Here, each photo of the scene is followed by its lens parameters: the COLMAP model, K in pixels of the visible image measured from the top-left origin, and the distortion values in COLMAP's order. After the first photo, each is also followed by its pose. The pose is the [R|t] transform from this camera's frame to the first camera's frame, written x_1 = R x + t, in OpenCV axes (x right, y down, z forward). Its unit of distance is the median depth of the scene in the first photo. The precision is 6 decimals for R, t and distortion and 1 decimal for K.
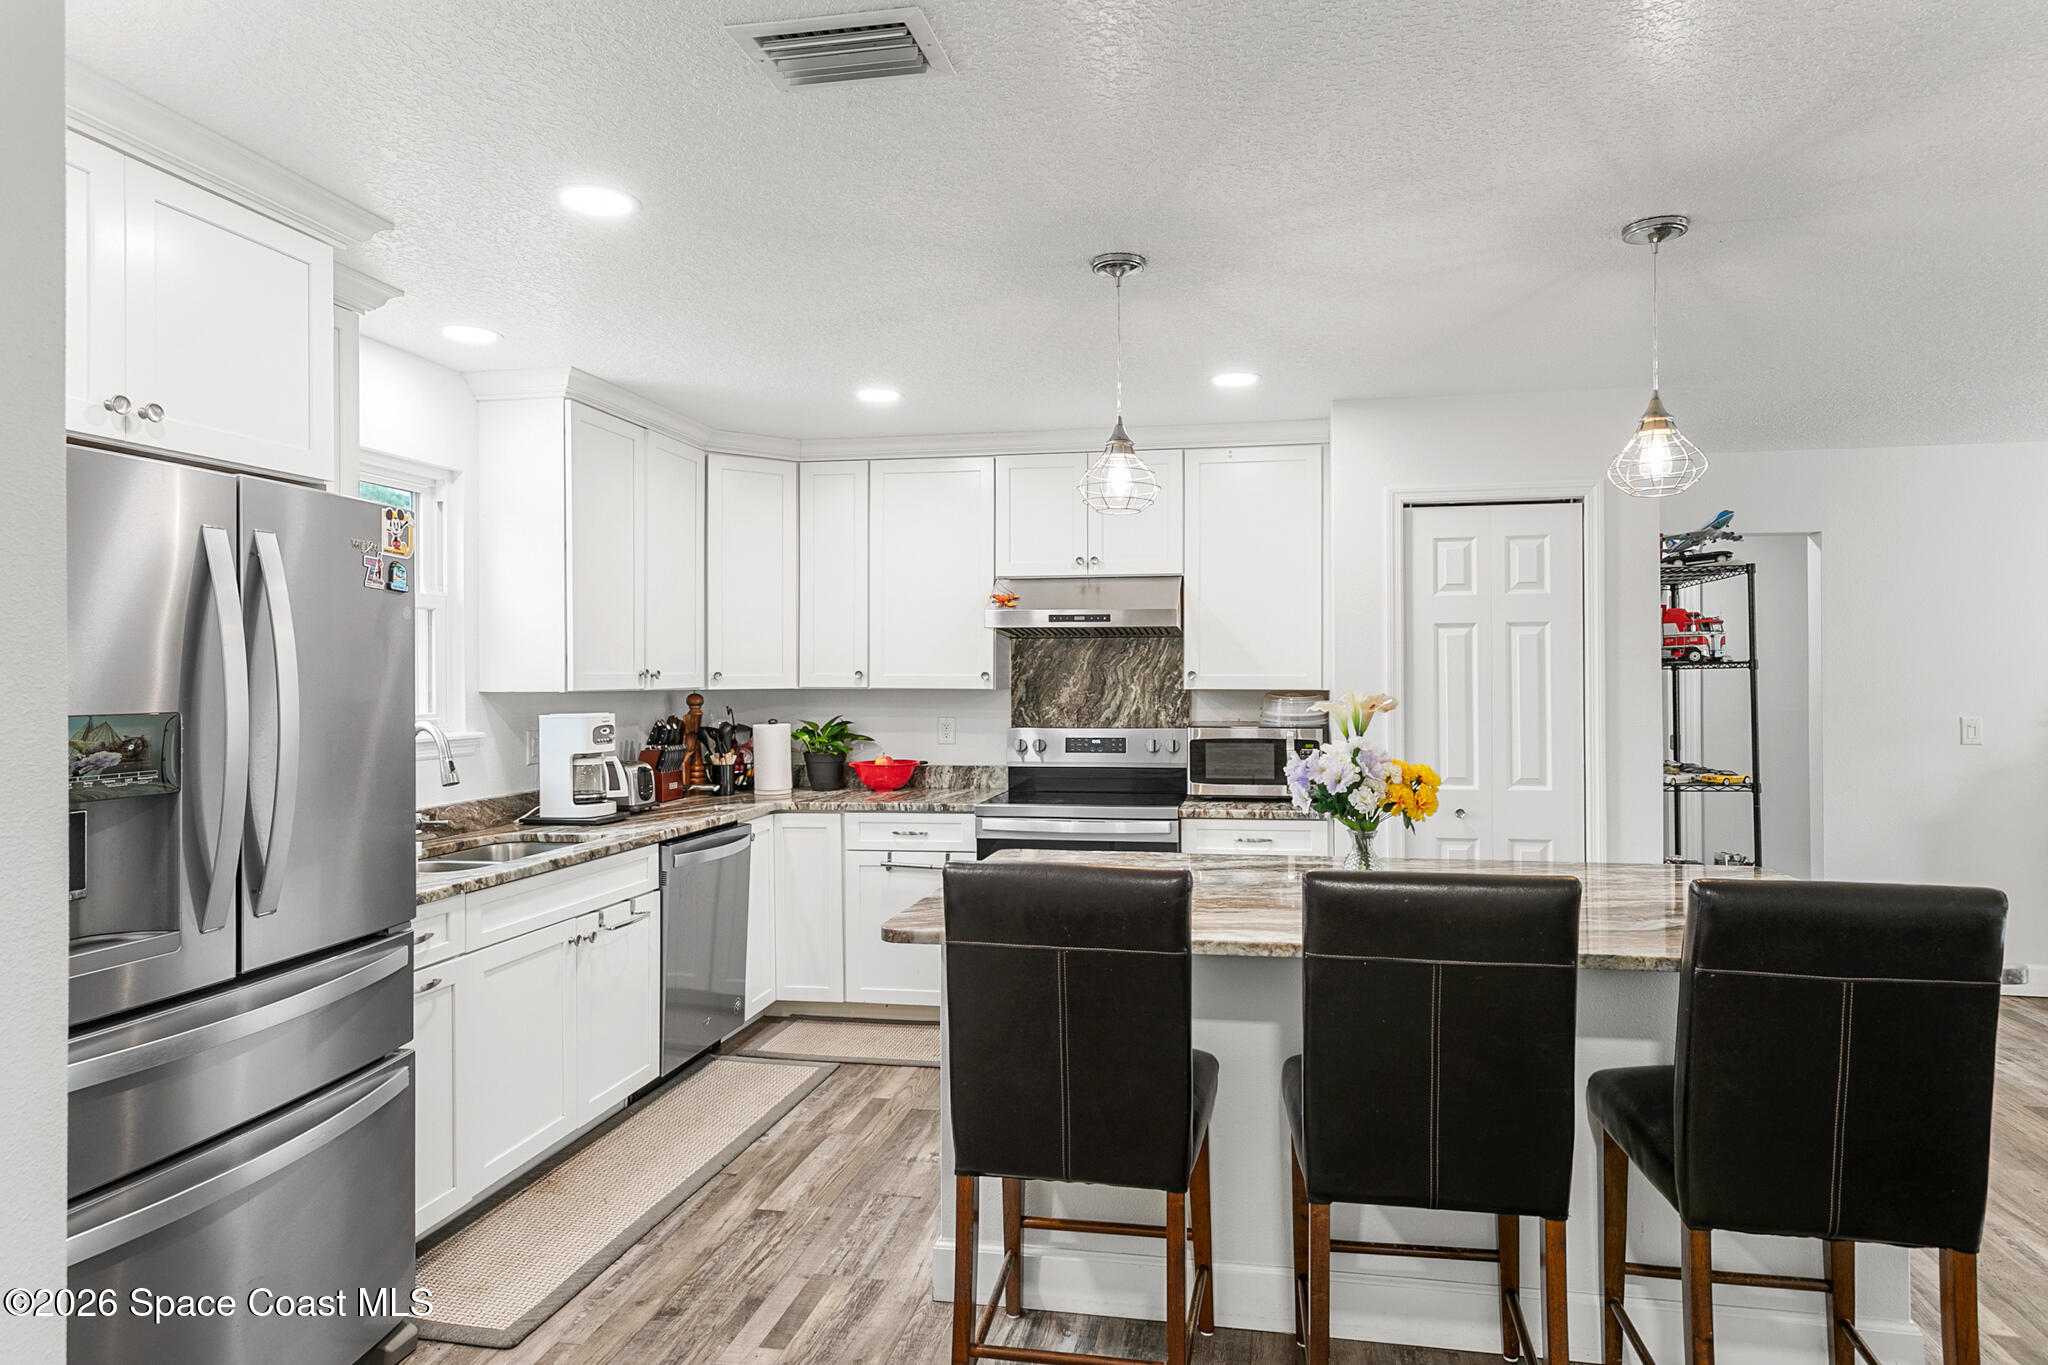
lens RADIAL K [[1234.4, 0, 1024.1], [0, 1234.4, 660.9], [0, 0, 1]] dist [0.024946, -0.007871]
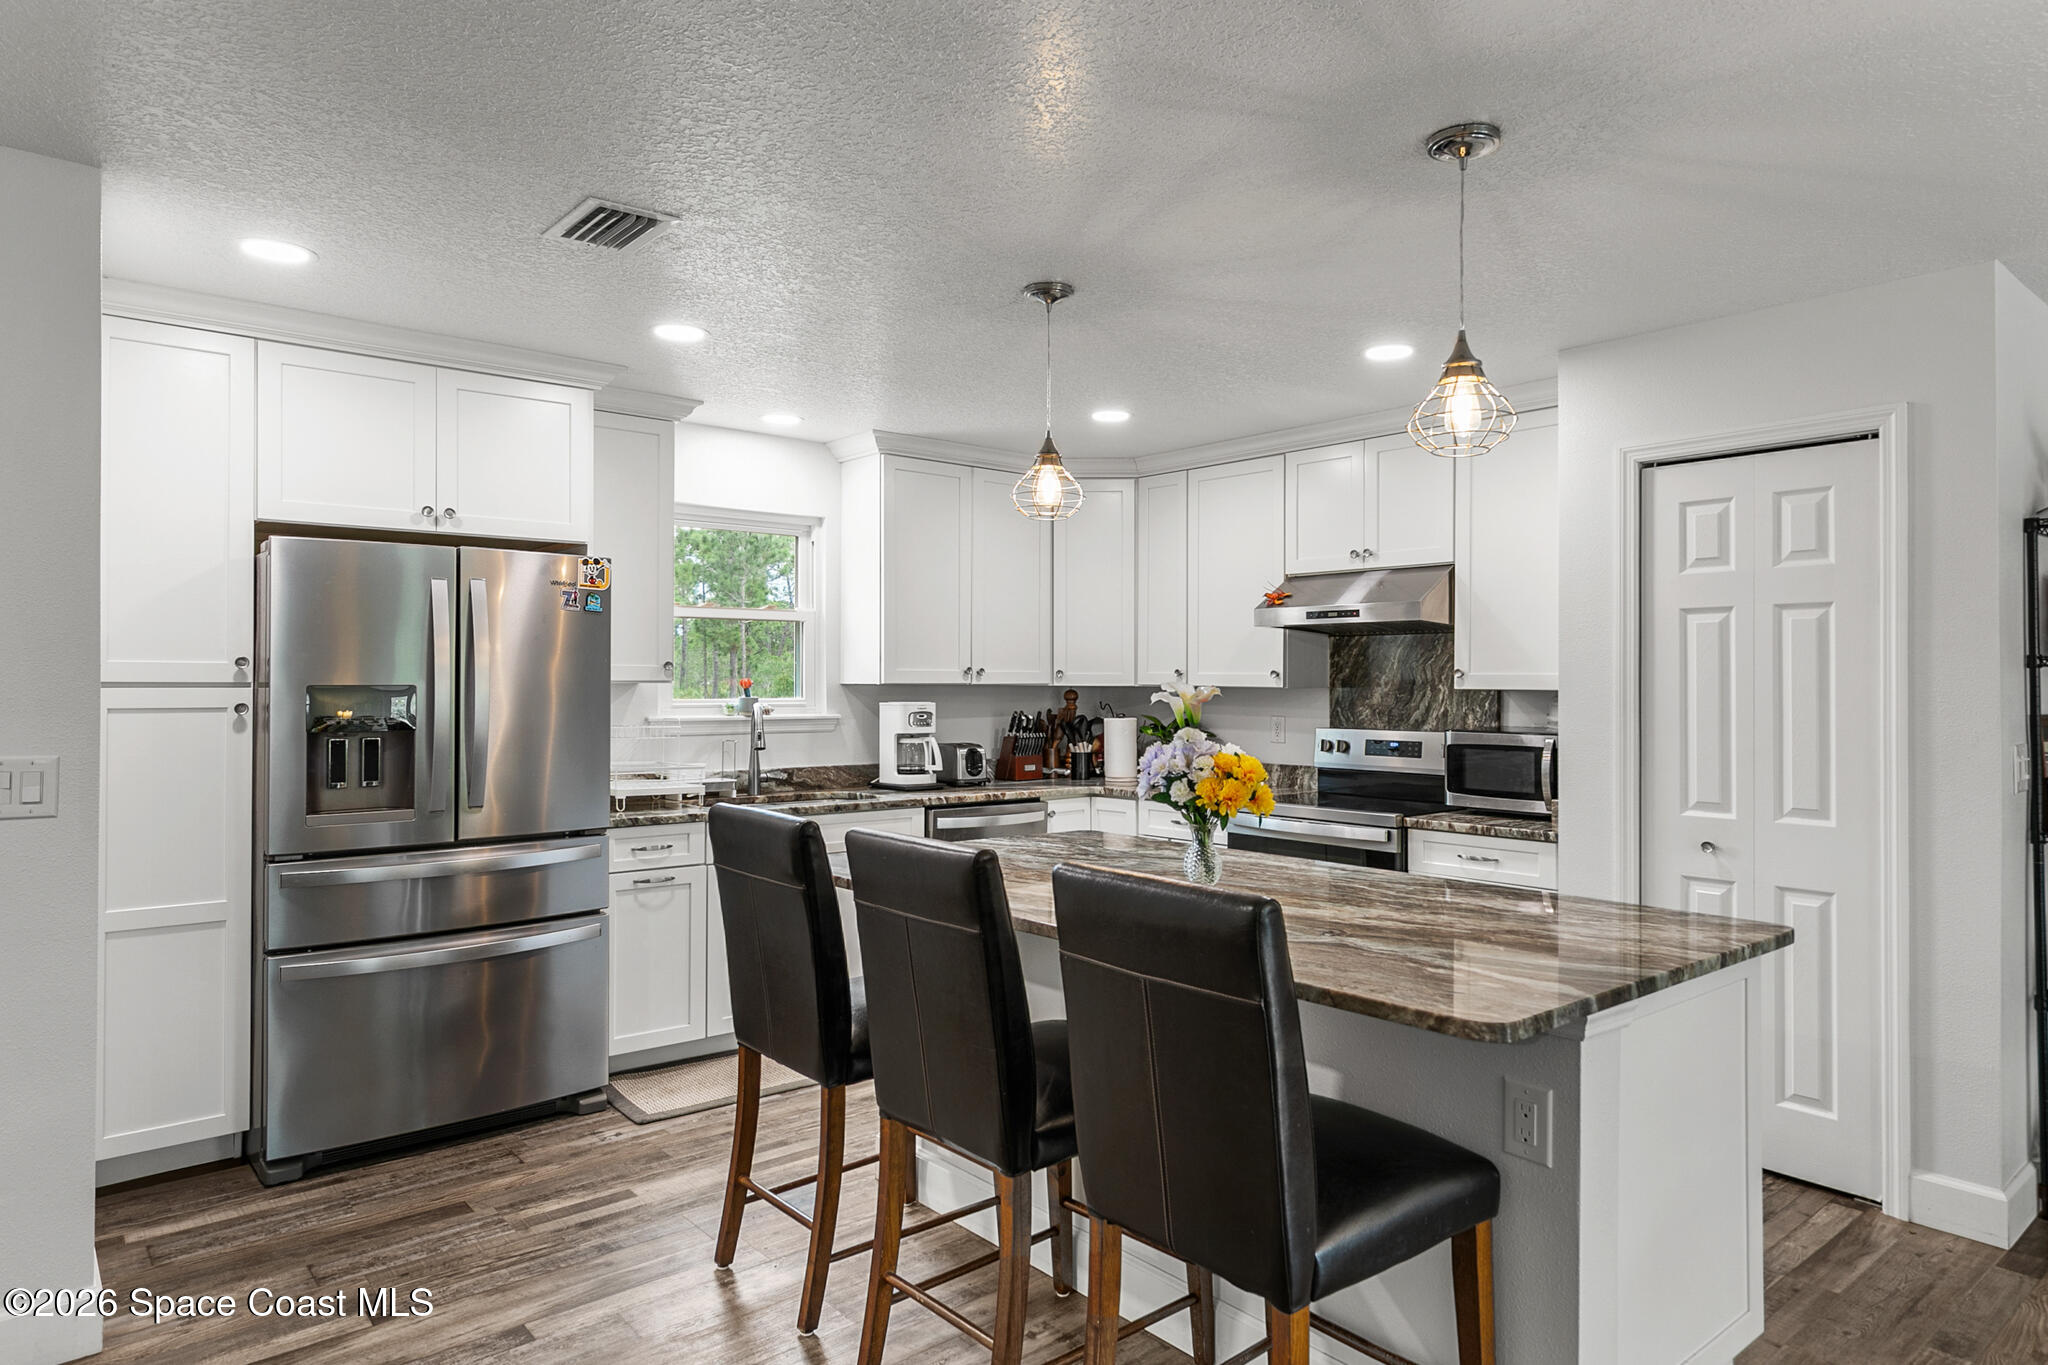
lens RADIAL K [[1234.4, 0, 966.2], [0, 1234.4, 670.2], [0, 0, 1]] dist [0.024946, -0.007871]
pose [[0.761199, 0.000526, -0.648518, 0.498603], [0.000762, 0.999998, 0.001706, 0.007869], [0.648518, -0.001793, 0.761197, 0.083302]]
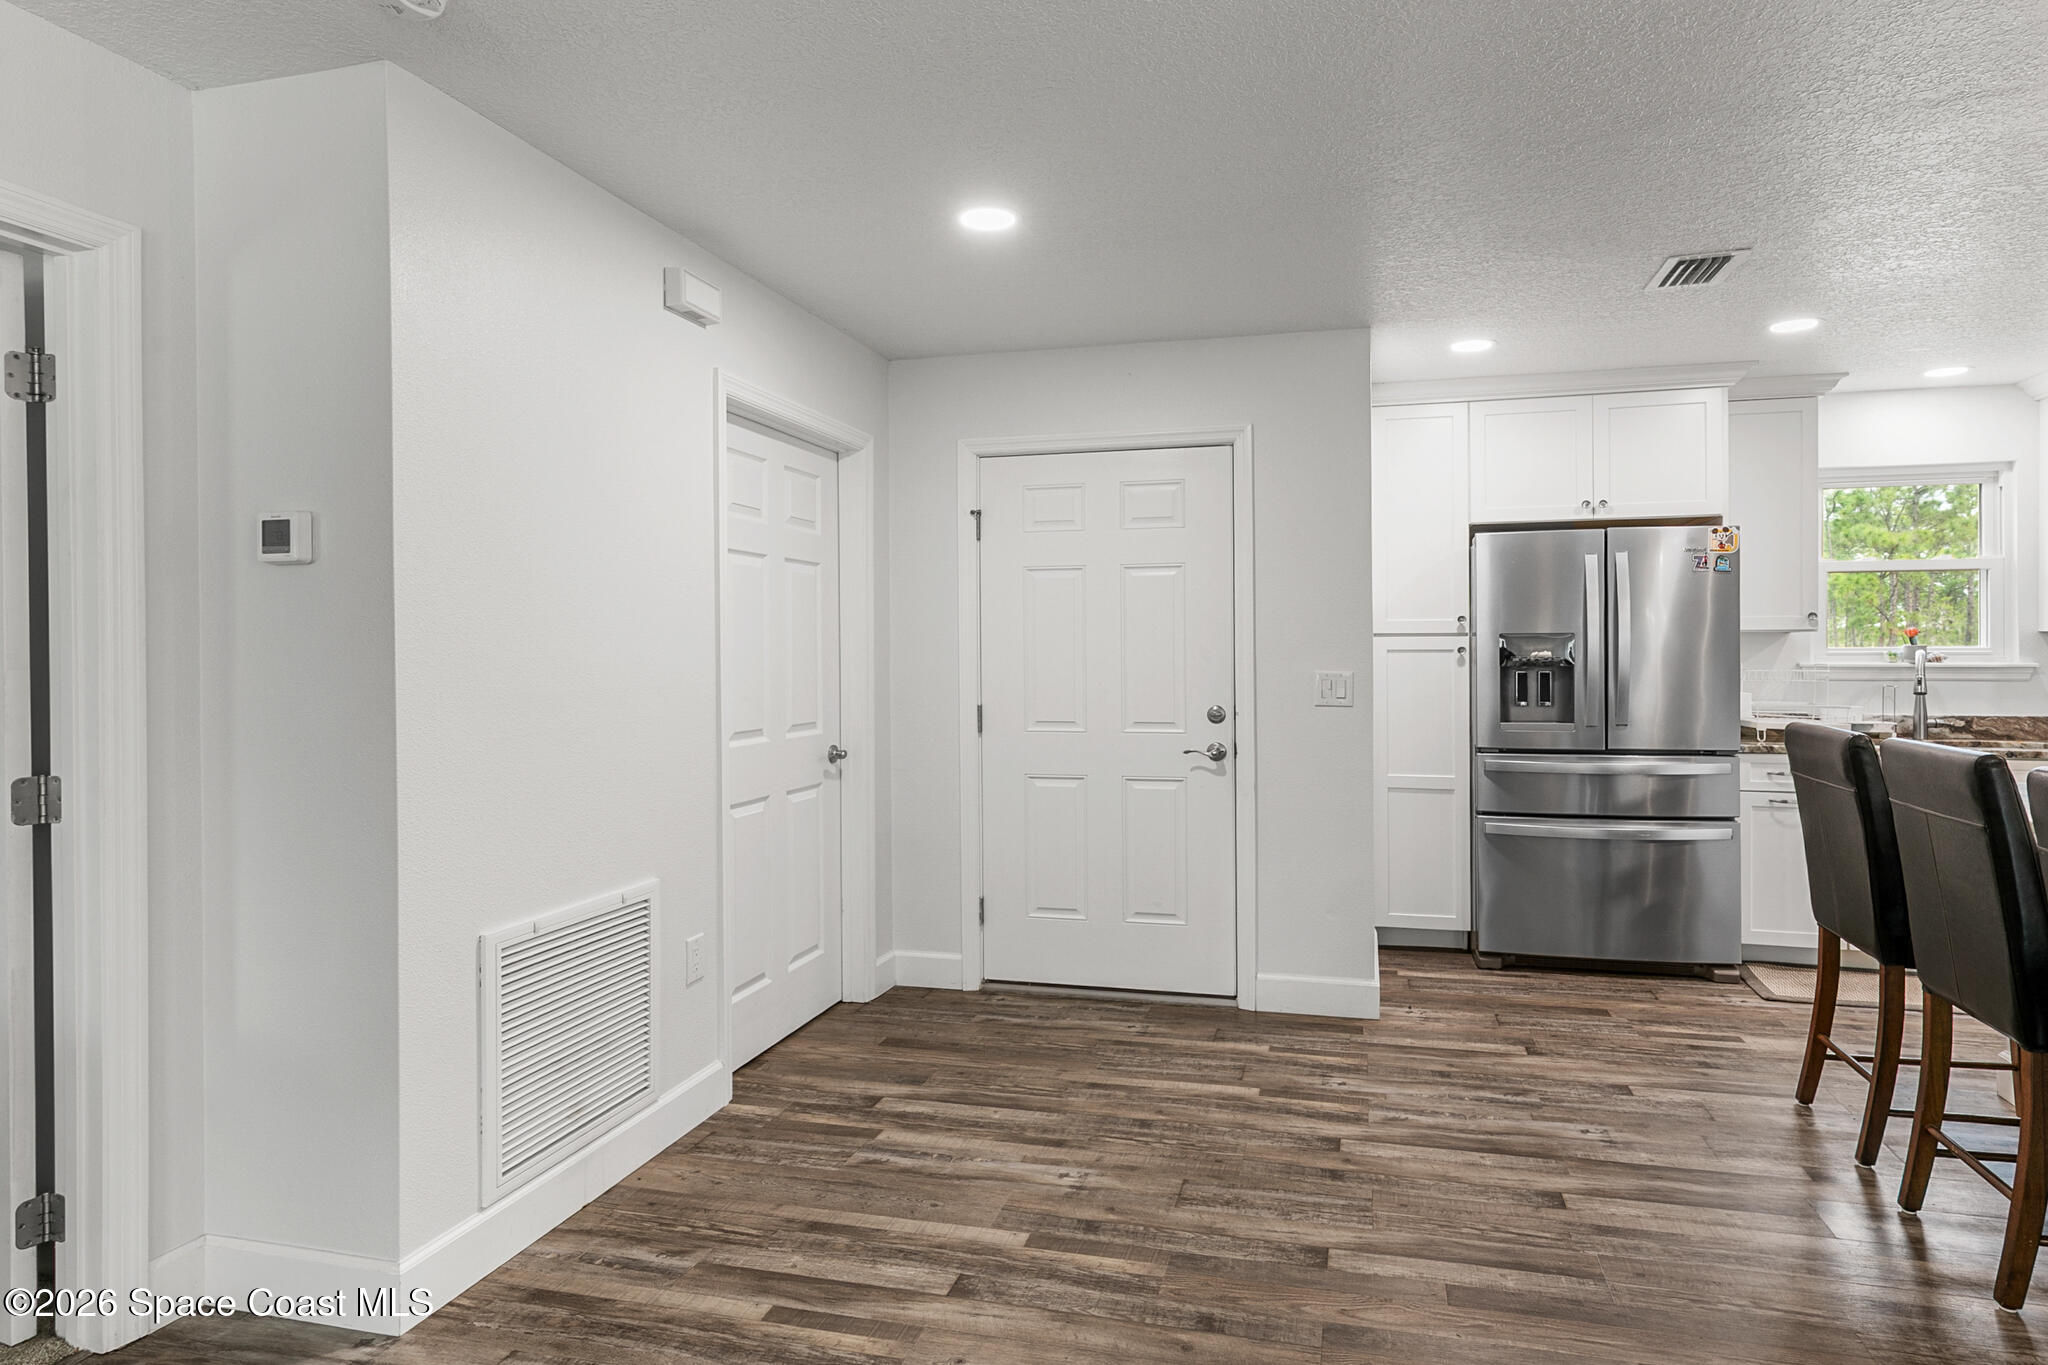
lens RADIAL K [[1116.0, 0, 1043.5], [0, 1116.0, 668.9], [0, 0, 1]] dist [-0.034233, 0.005102]
pose [[-0.083598, 0.016264, -0.996367, 0.731380], [0.015949, 0.999761, 0.014981, 0.029209], [0.996372, -0.014639, -0.083838, 0.076020]]
